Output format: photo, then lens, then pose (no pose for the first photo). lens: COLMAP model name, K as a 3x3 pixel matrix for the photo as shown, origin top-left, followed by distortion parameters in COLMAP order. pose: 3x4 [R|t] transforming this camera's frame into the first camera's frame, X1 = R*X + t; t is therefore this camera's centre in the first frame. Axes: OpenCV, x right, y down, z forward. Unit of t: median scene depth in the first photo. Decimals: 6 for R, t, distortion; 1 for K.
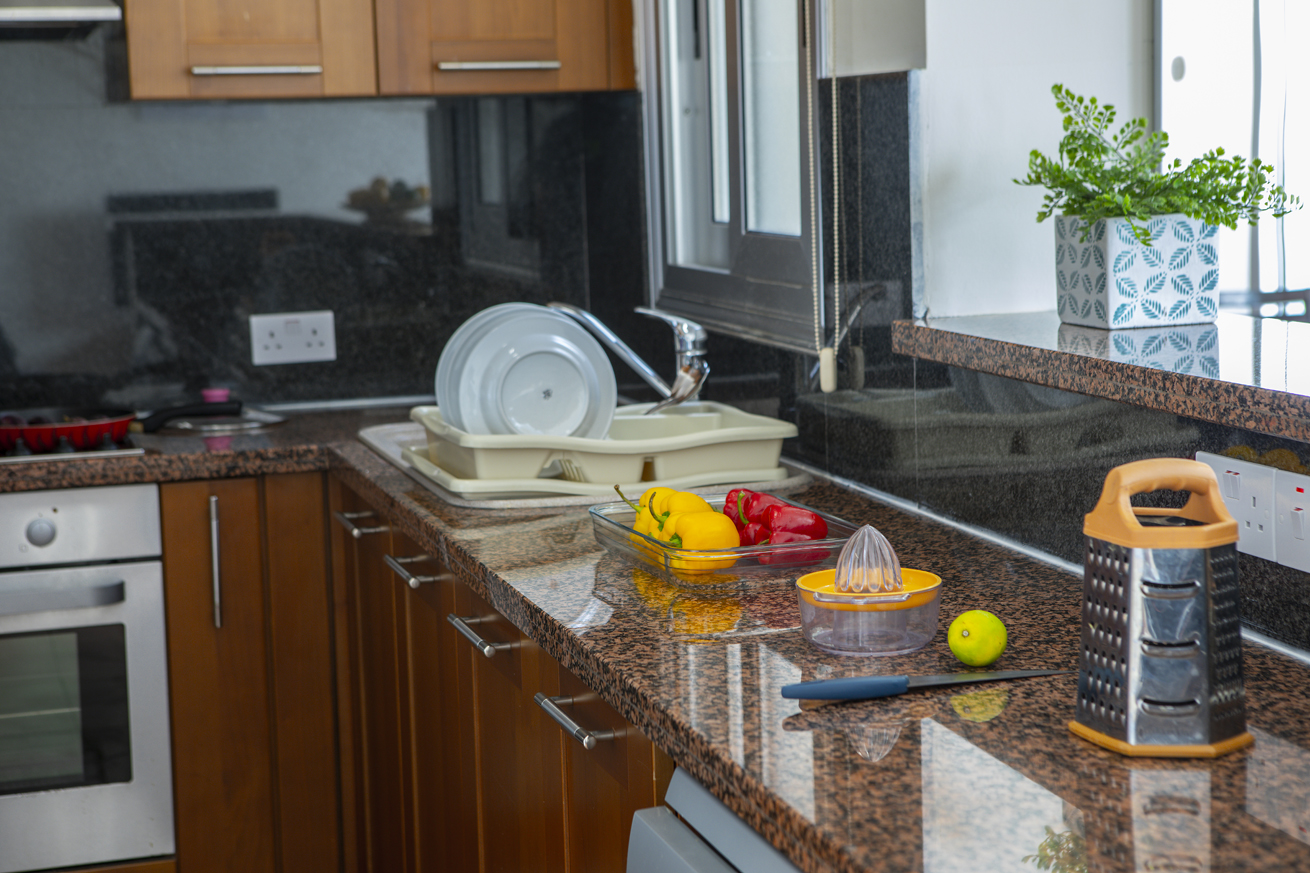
lens RADIAL K [[2489.4, 0, 654.0], [0, 2489.4, 426.8], [0, 0, 1]] dist [0.222491, 0.000000]
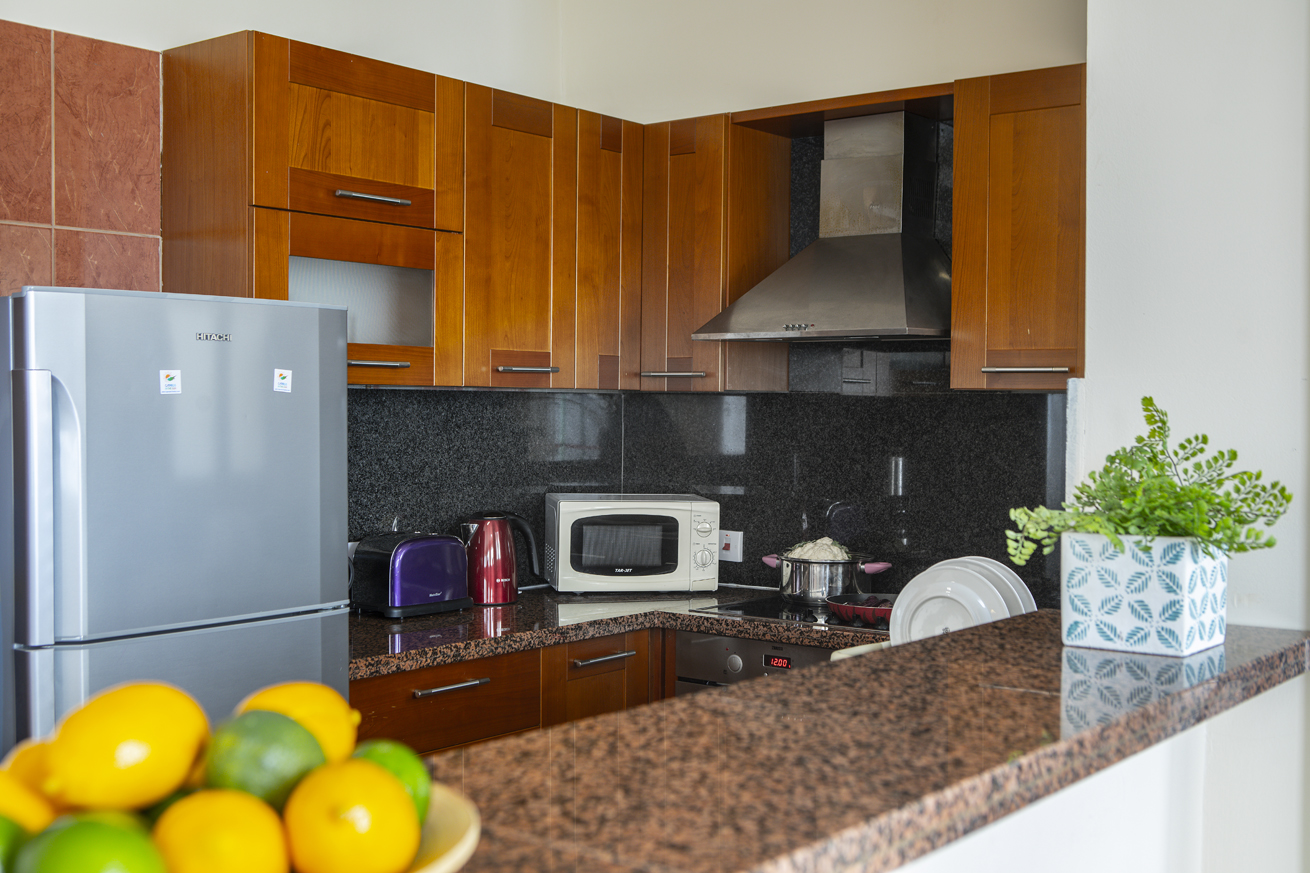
lens RADIAL K [[1525.5, 0, 652.2], [0, 1525.5, 437.4], [0, 0, 1]] dist [-0.016579, 0.000000]
pose [[0.590625, 0.051727, -0.805287, 0.522936], [-0.124394, 0.991851, -0.027524, -0.077174], [0.797301, 0.116429, 0.592246, 0.473435]]
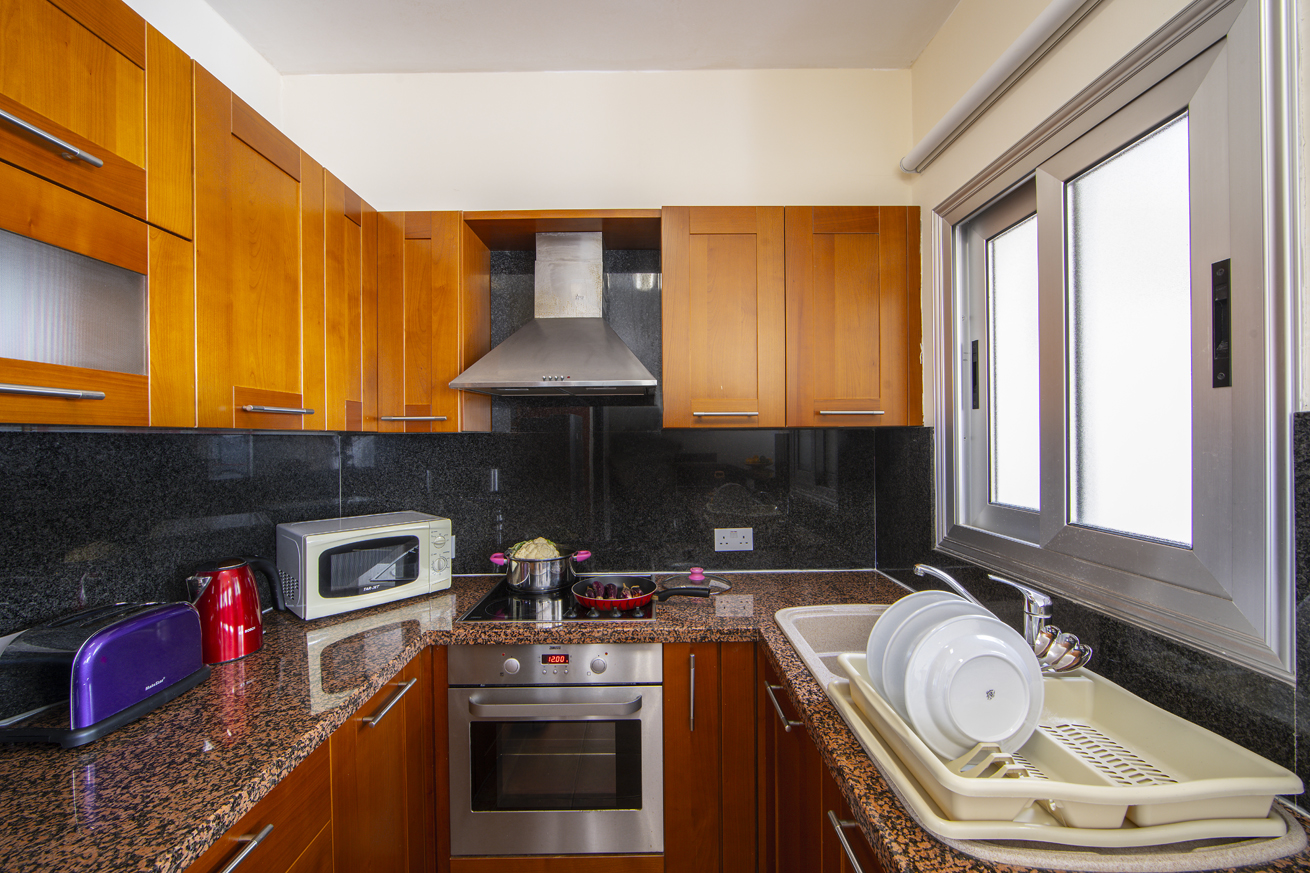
lens RADIAL K [[514.7, 0, 653.1], [0, 514.7, 440.1], [0, 0, 1]] dist [-0.013058, 0.001926]
pose [[0.964594, 0.021063, -0.262897, -0.142824], [-0.050656, 0.993043, -0.106300, -0.102623], [0.258829, 0.115854, 0.958950, 0.812395]]
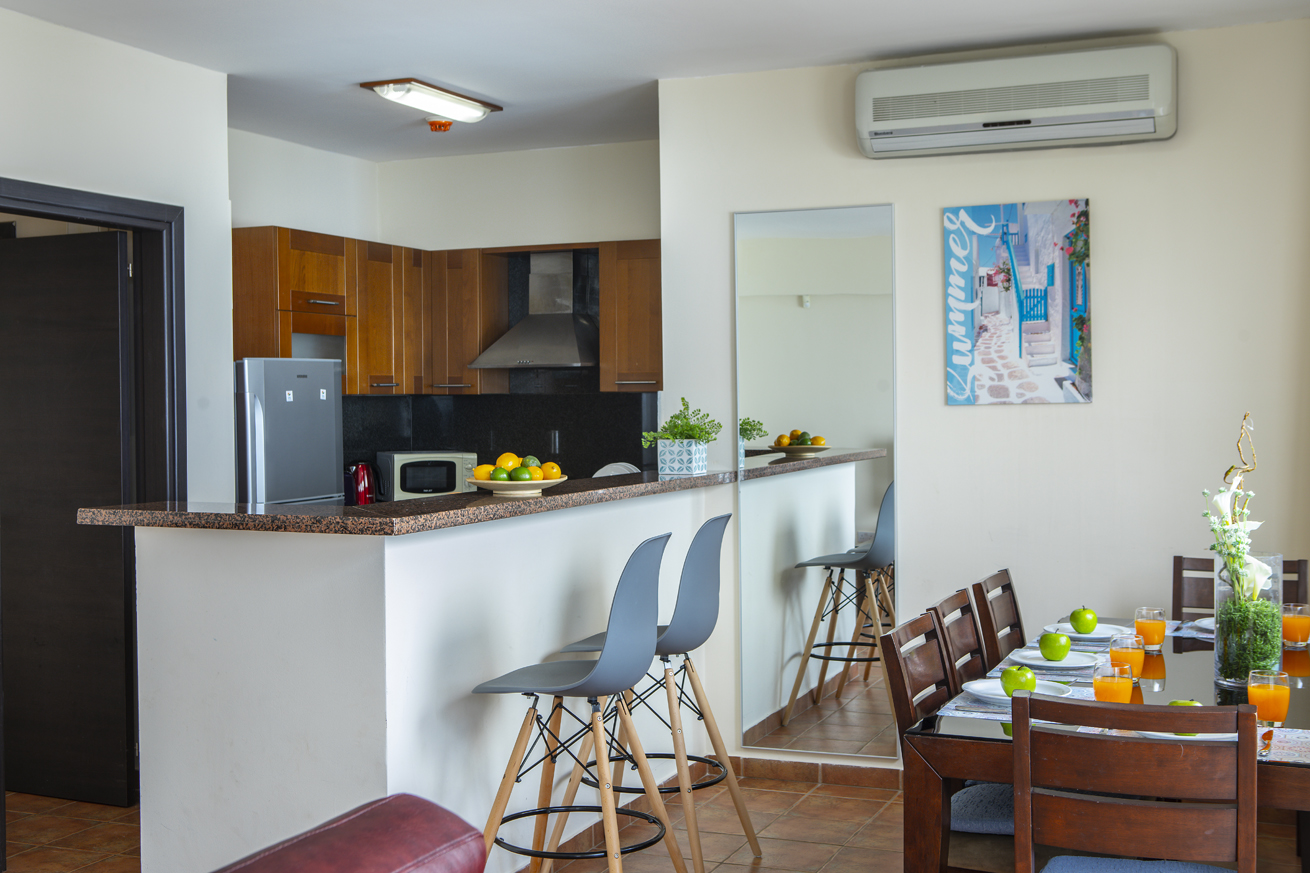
lens RADIAL K [[1609.4, 0, 653.8], [0, 1609.4, 442.7], [0, 0, 1]] dist [-0.013852, 0.000000]
pose [[0.785361, 0.041178, -0.617666, 1.340905], [-0.091130, 0.994605, -0.049563, 0.021808], [0.612293, 0.095213, 0.784877, -0.574561]]
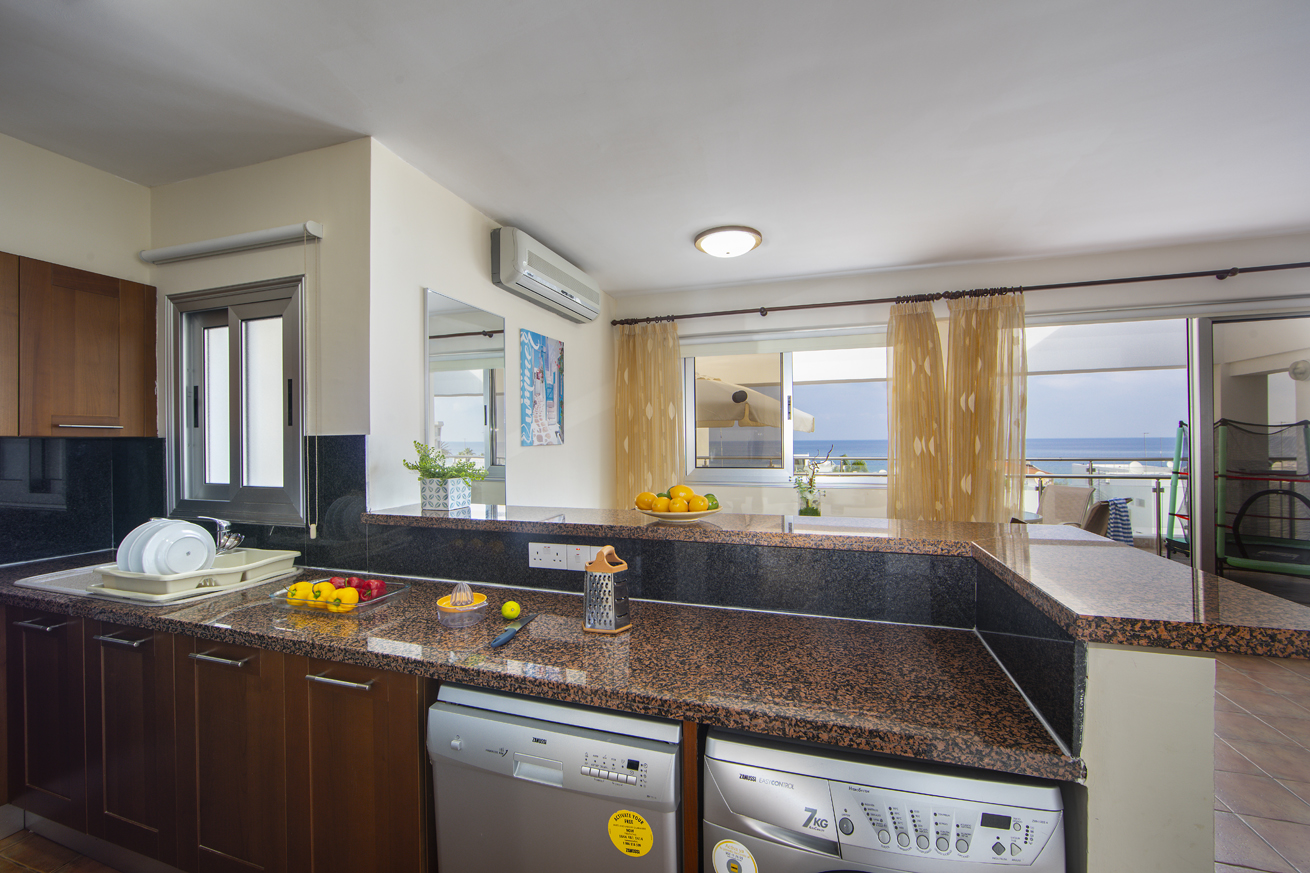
lens RADIAL K [[514.7, 0, 654.2], [0, 514.7, 440.3], [0, 0, 1]] dist [-0.013058, 0.001926]
pose [[0.556634, 0.025399, 0.830369, -0.237220], [0.092520, 0.991419, -0.092346, -0.040190], [-0.825590, 0.128229, 0.549508, 0.334054]]
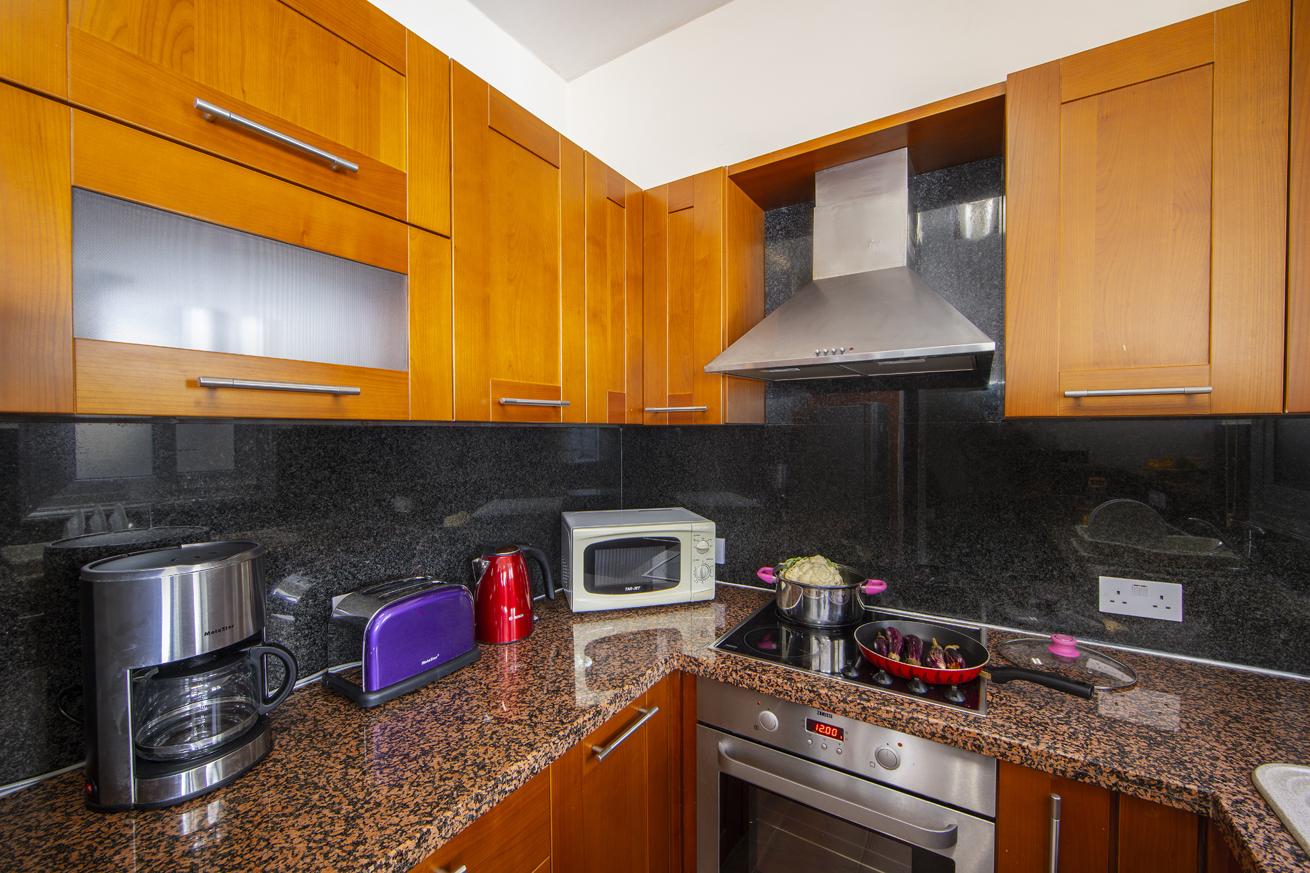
lens RADIAL K [[514.7, 0, 654.9], [0, 514.7, 440.0], [0, 0, 1]] dist [-0.013058, 0.001926]
pose [[0.663653, 0.038293, -0.747059, -0.171909], [-0.105690, 0.993470, -0.042967, -0.117292], [0.740536, 0.107472, 0.663367, 0.923161]]
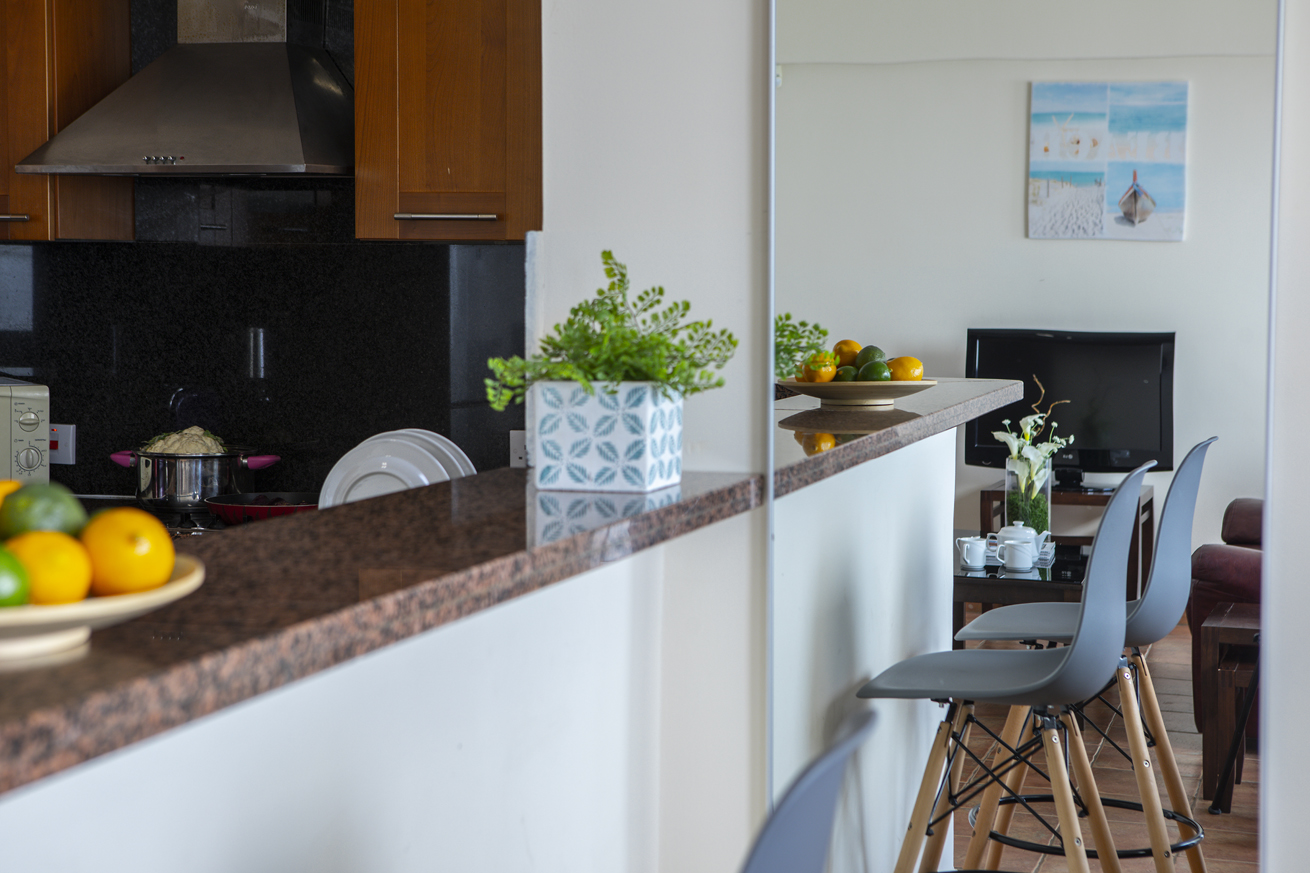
lens RADIAL K [[2346.9, 0, 658.0], [0, 2346.9, 432.3], [0, 0, 1]] dist [0.155777, 0.000000]
pose [[0.838402, 0.072796, -0.540170, 0.687327], [-0.096742, 0.995180, -0.016038, -0.047837], [0.536399, 0.065704, 0.841403, 0.203313]]
